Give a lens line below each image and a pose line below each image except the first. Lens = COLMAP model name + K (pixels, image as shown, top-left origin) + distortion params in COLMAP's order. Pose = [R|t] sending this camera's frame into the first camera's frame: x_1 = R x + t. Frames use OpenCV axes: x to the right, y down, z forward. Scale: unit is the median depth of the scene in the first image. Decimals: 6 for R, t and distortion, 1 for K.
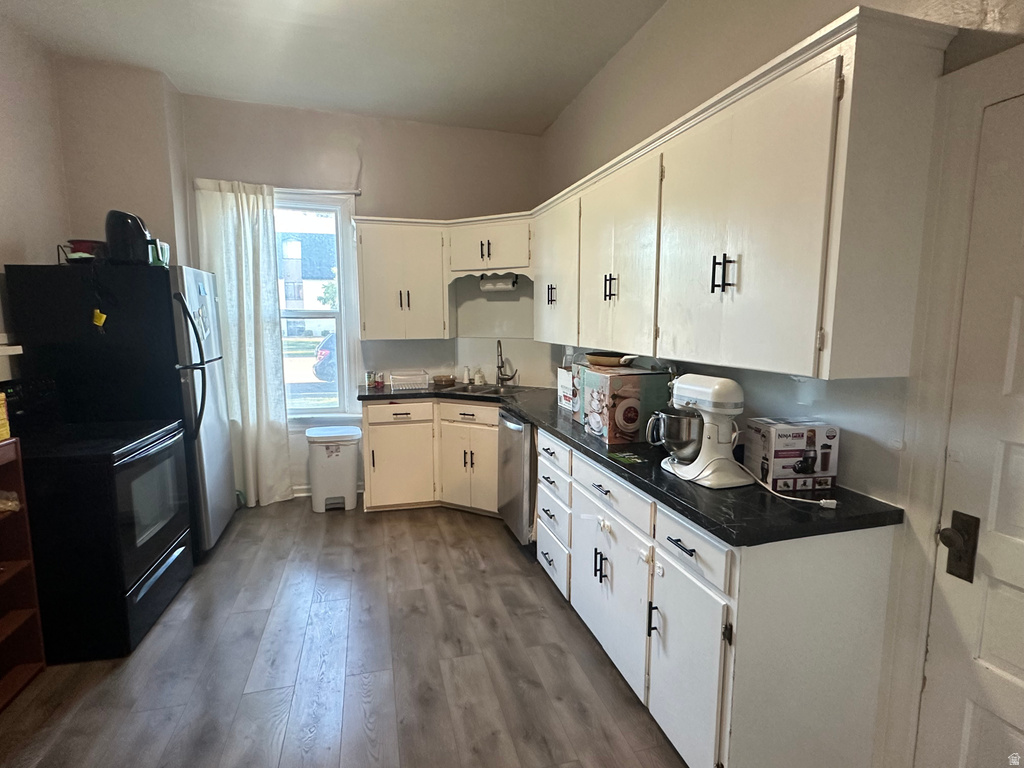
lens RADIAL K [[542.1, 0, 512.0], [0, 542.1, 384.0], [0, 0, 1]] dist [-0.002913, -0.000983]
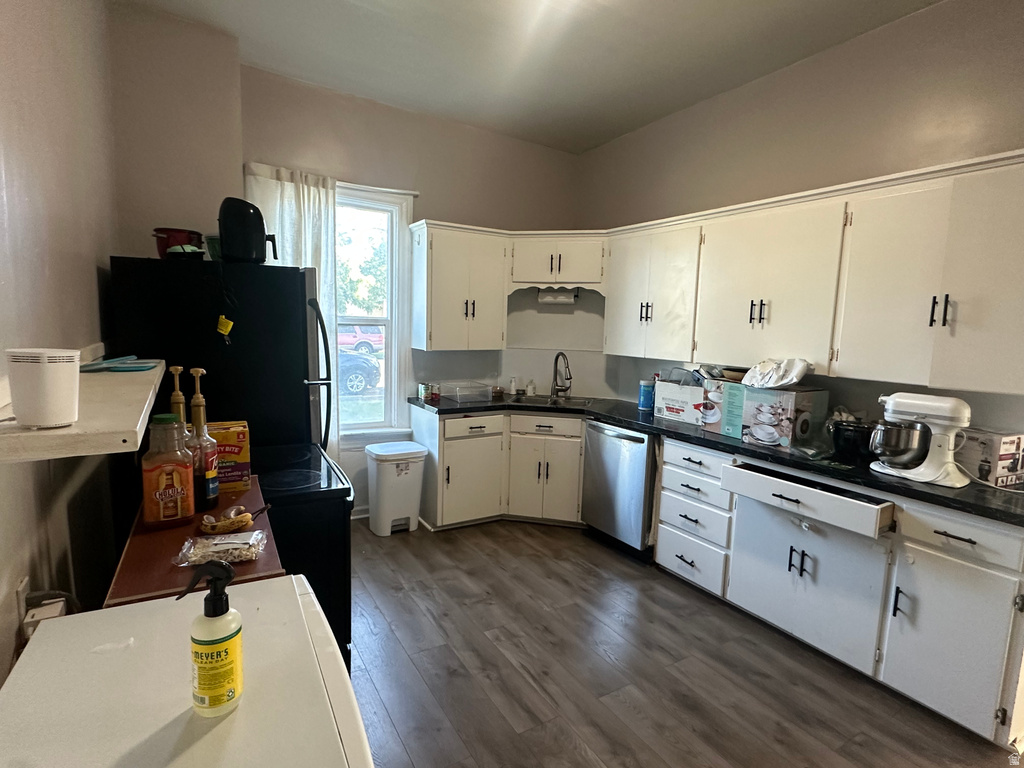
lens RADIAL K [[542.1, 0, 512.0], [0, 542.1, 384.0], [0, 0, 1]] dist [-0.002913, -0.000983]
pose [[0.959296, -0.004120, 0.282372, -0.425394], [0.005288, 0.999980, -0.003374, -0.019324], [-0.282353, 0.004730, 0.959299, 0.051179]]
